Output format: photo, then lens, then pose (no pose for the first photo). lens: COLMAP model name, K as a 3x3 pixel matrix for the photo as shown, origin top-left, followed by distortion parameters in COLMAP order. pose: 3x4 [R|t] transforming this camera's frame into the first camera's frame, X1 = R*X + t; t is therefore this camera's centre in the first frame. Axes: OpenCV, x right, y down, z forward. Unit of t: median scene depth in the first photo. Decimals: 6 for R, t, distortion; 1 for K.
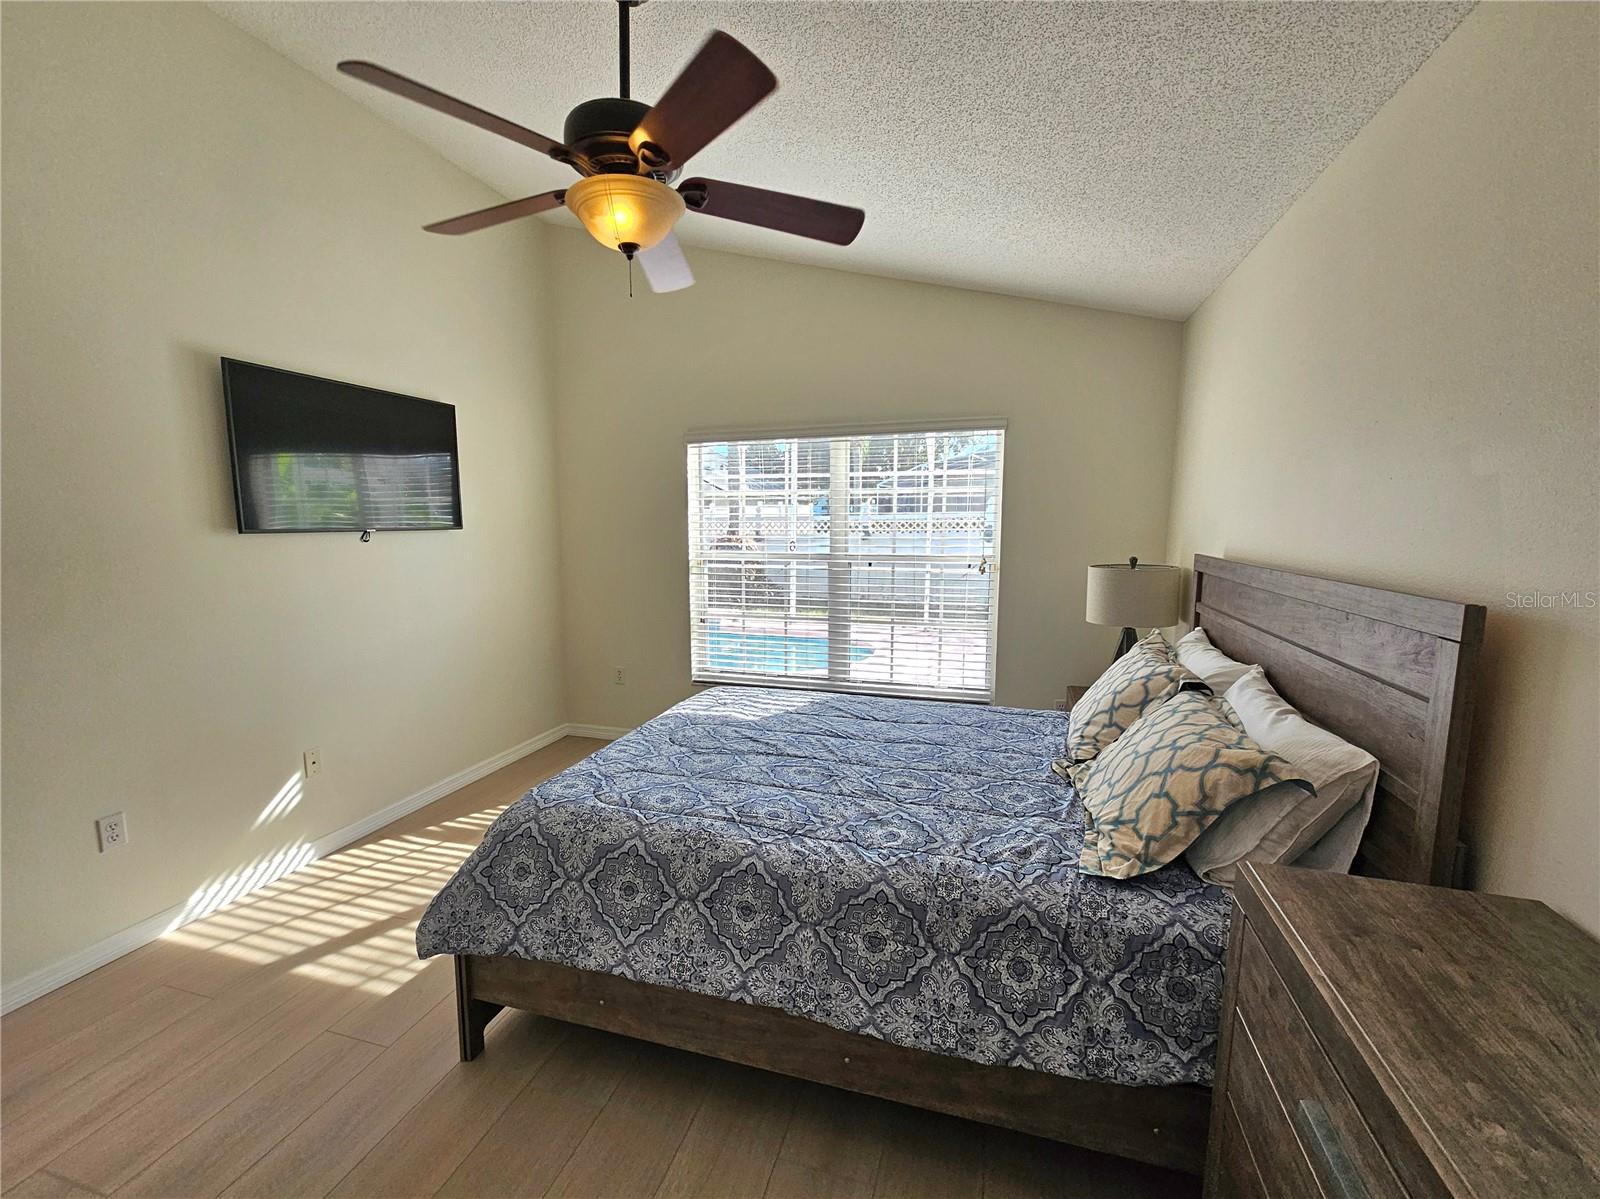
lens RADIAL K [[685.8, 0, 797.5], [0, 685.8, 603.2], [0, 0, 1]] dist [-0.000594, -0.000113]
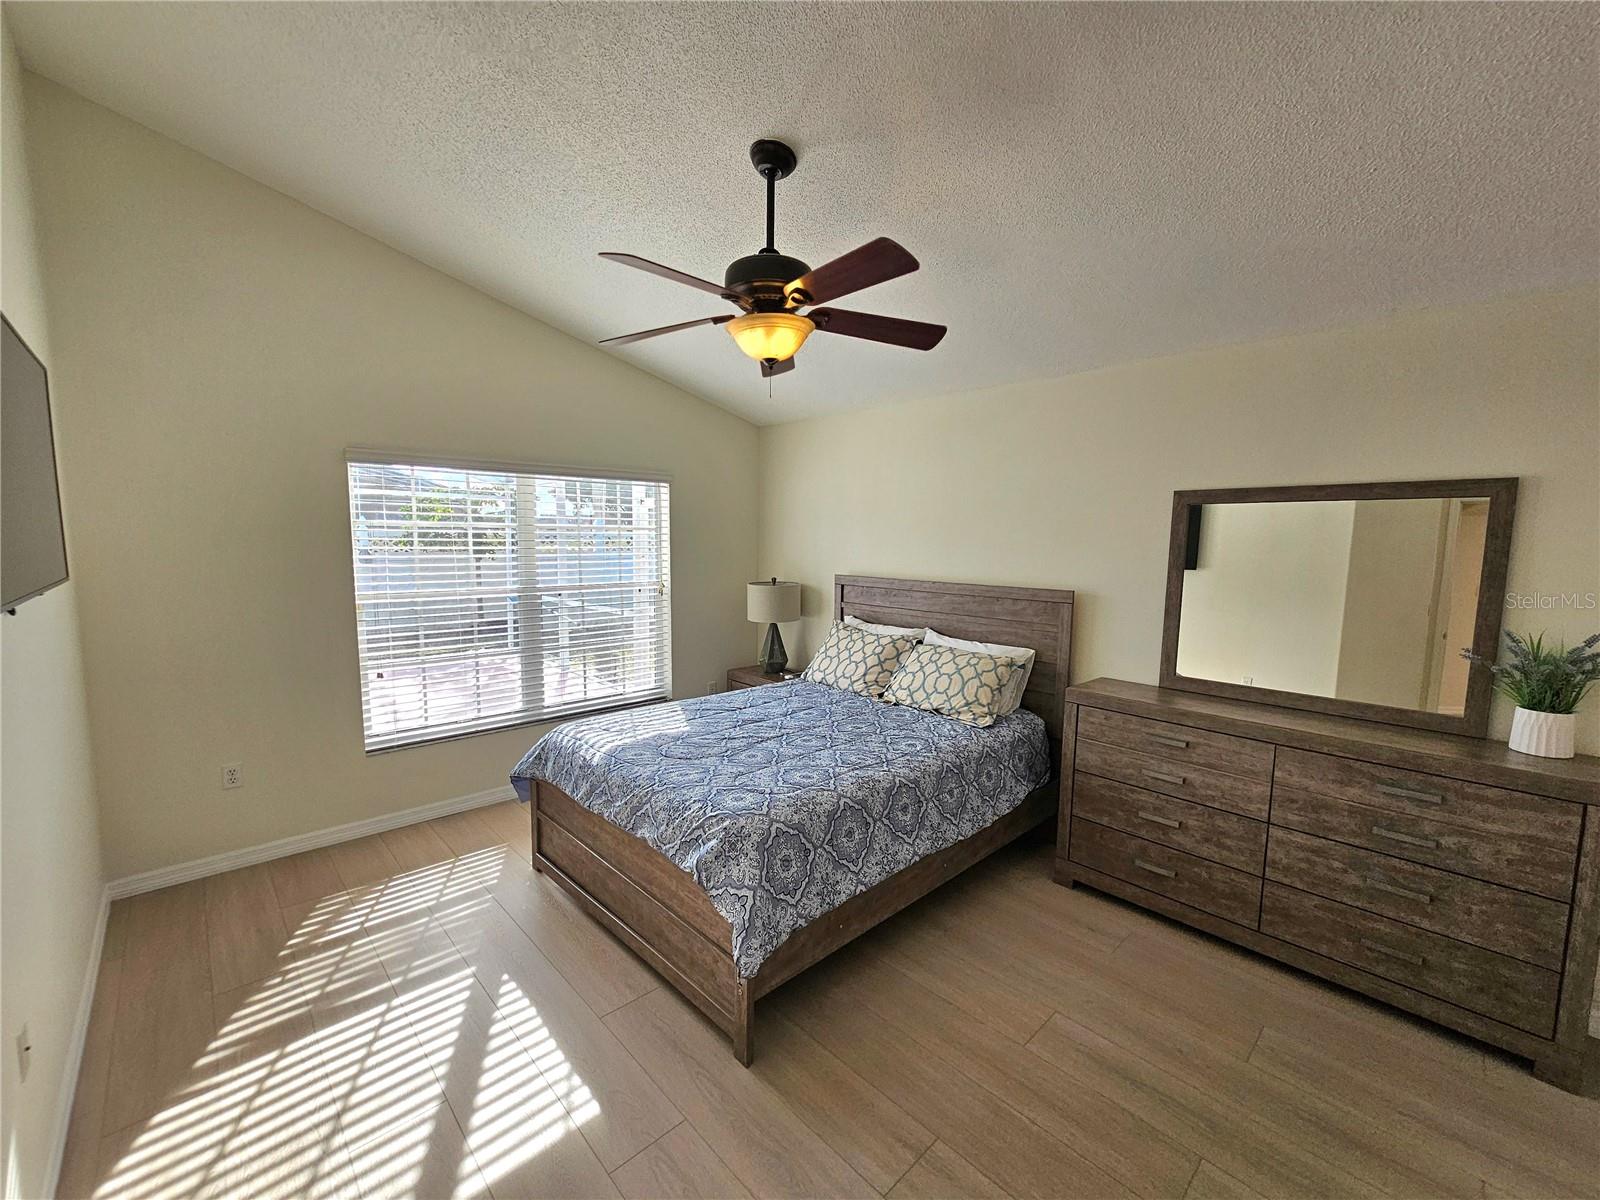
lens RADIAL K [[654.8, 0, 793.6], [0, 654.8, 610.4], [0, 0, 1]] dist [-0.000717, -0.000285]
pose [[0.492202, -0.087674, 0.866054, -1.105110], [0.093587, 0.994478, 0.047487, -0.084308], [-0.865435, 0.057678, 0.497690, 0.319353]]
